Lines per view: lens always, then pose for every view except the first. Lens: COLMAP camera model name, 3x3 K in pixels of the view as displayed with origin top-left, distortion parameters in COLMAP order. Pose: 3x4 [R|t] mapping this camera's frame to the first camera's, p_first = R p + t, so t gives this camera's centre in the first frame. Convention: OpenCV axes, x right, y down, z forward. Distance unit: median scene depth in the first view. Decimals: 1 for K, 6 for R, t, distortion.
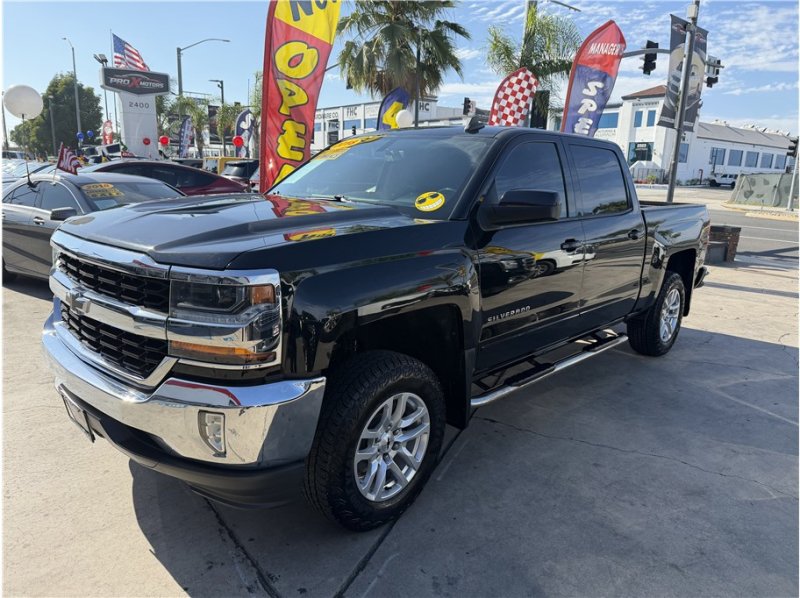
lens RADIAL K [[561.7, 0, 412.3], [0, 561.7, 299.0], [0, 0, 1]] dist [0.019553, -0.034324]
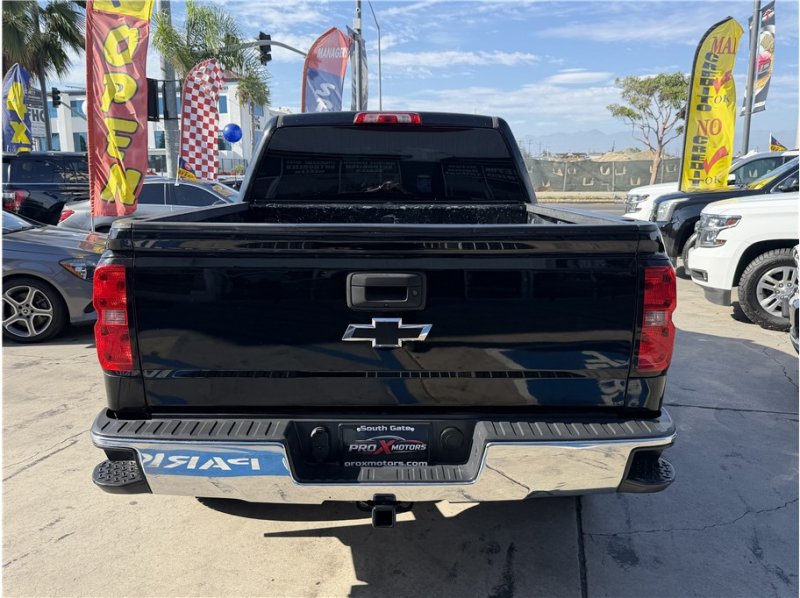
lens RADIAL K [[669.2, 0, 400.0], [0, 669.2, 286.0], [0, 0, 1]] dist [0.020855, -0.043156]
pose [[0.775213, -0.144628, 0.614920, -0.146264], [0.169032, 0.985434, 0.018678, 0.004534], [-0.608664, 0.089462, 0.788368, -0.039016]]
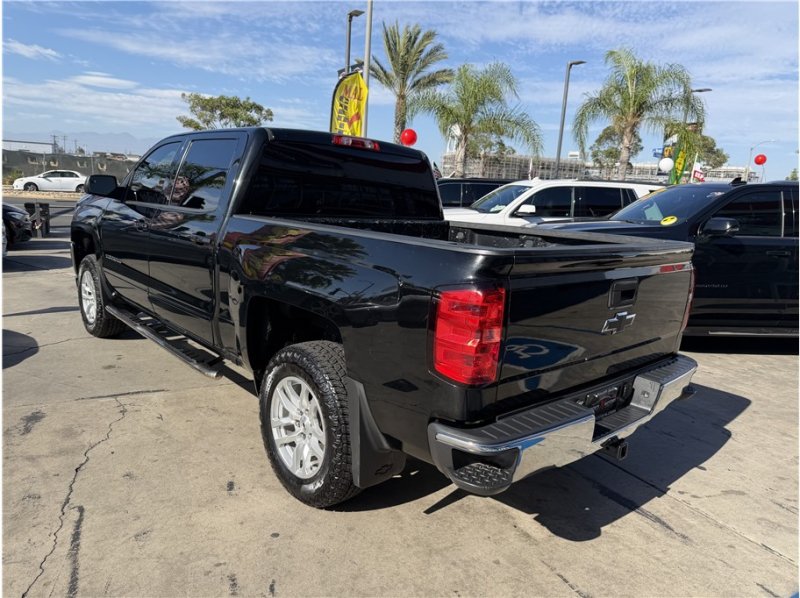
lens RADIAL K [[563.2, 0, 407.6], [0, 563.2, 304.4], [0, 0, 1]] dist [0.021438, -0.032442]
pose [[0.155136, -0.226299, 0.961625, -0.193655], [0.163908, 0.965814, 0.200842, -0.016012], [-0.974201, 0.126460, 0.186924, 0.039338]]
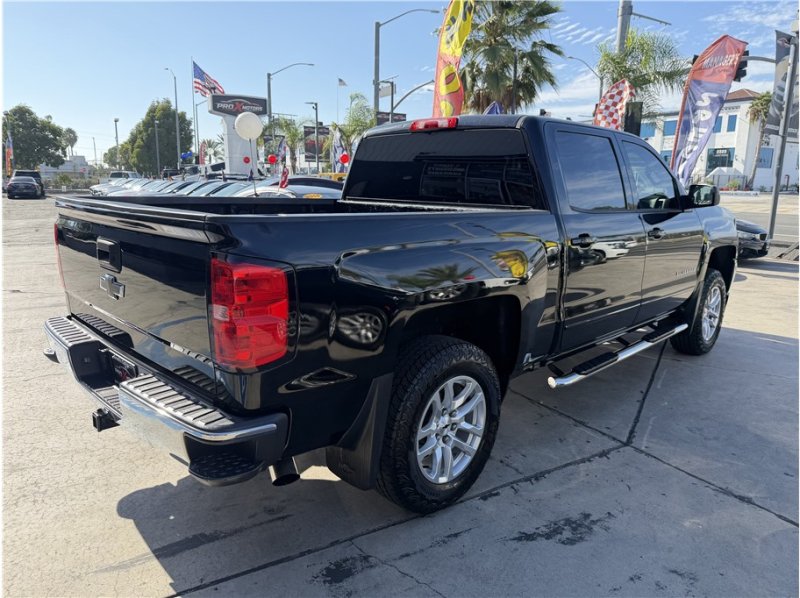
lens RADIAL K [[569.5, 0, 398.9], [0, 569.5, 297.4], [0, 0, 1]] dist [0.013752, -0.025788]
pose [[0.992714, 0.003451, -0.120444, -0.047097], [-0.006741, 0.999615, -0.026922, 0.014615], [0.120305, 0.027538, 0.992355, -0.057379]]
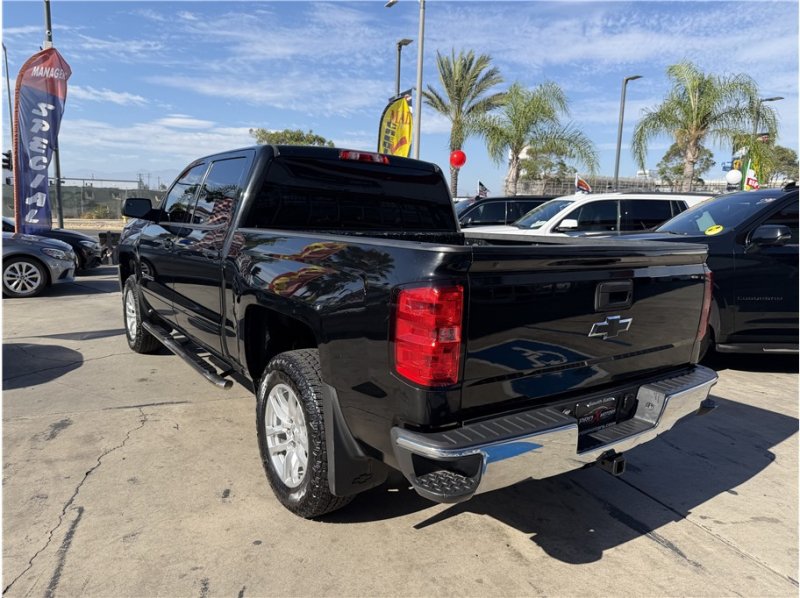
lens RADIAL K [[563.2, 0, 402.2], [0, 563.2, 301.8], [0, 0, 1]] dist [0.021438, -0.032442]
pose [[0.270996, -0.181502, 0.945314, -0.190034], [0.191027, 0.972670, 0.131992, -0.010257], [-0.943435, 0.144811, 0.298262, 0.027178]]
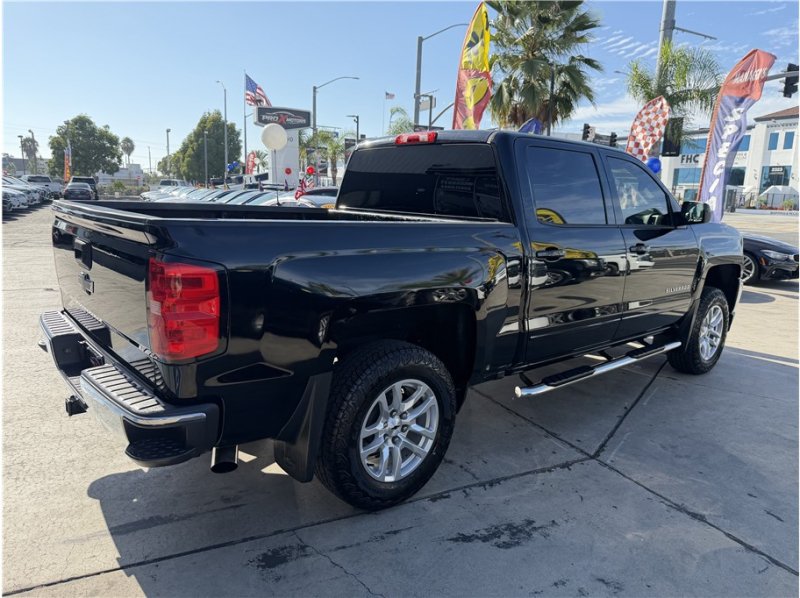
lens RADIAL K [[569.5, 0, 399.7], [0, 569.5, 301.5], [0, 0, 1]] dist [0.013752, -0.025788]
pose [[0.980832, 0.033298, -0.191988, -0.031581], [-0.041577, 0.998364, -0.039253, 0.015547], [0.190367, 0.046483, 0.980612, -0.059158]]
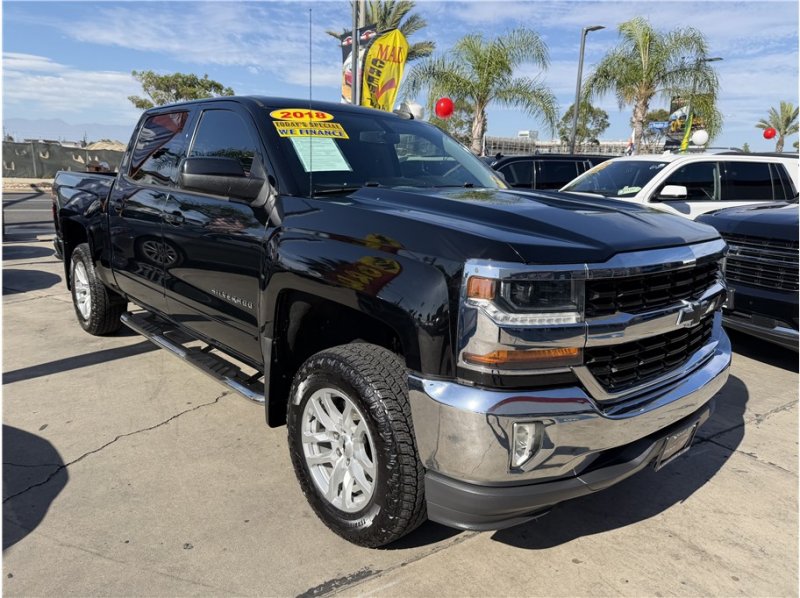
lens RADIAL K [[563.7, 0, 405.1], [0, 563.7, 293.7], [0, 0, 1]] dist [0.003778, -0.011773]
pose [[0.066809, -0.242901, 0.967748, -0.128006], [0.184160, 0.956252, 0.227303, -0.026861], [-0.980623, 0.163034, 0.108619, 0.115577]]
